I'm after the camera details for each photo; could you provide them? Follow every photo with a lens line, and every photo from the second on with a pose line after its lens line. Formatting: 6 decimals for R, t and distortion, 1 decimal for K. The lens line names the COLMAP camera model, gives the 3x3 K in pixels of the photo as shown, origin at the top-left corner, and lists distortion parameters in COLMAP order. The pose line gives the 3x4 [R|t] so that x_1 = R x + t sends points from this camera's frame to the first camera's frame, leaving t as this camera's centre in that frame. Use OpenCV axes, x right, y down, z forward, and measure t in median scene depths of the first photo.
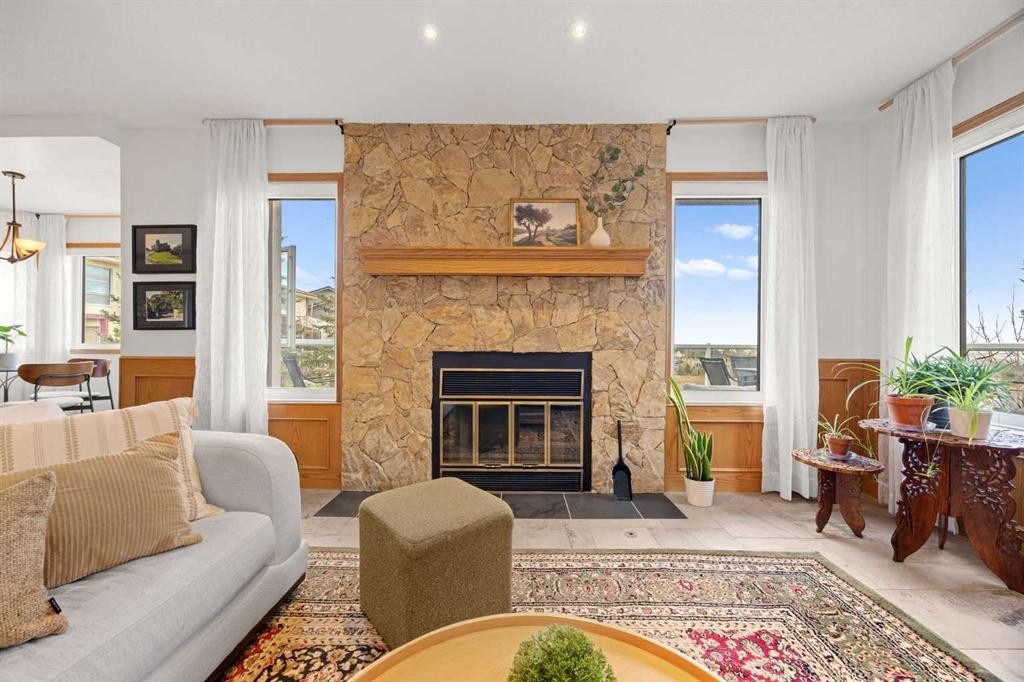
lens RADIAL K [[390.8, 0, 511.0], [0, 390.8, 344.8], [0, 0, 1]] dist [-0.006337, -0.000178]
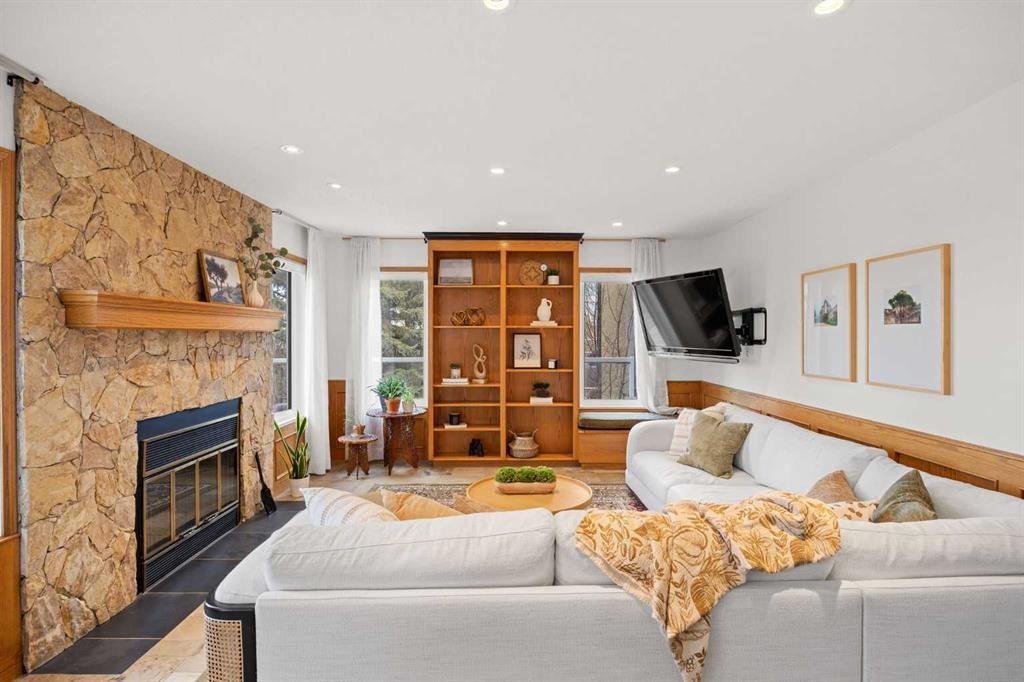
lens RADIAL K [[485.7, 0, 514.7], [0, 485.7, 338.9], [0, 0, 1]] dist [0.000075, 0.000036]
pose [[-0.020651, -0.009441, 0.999742, -1.209123], [-0.000078, 0.999955, 0.009442, -0.161880], [-0.999787, 0.000117, -0.020651, 0.247158]]
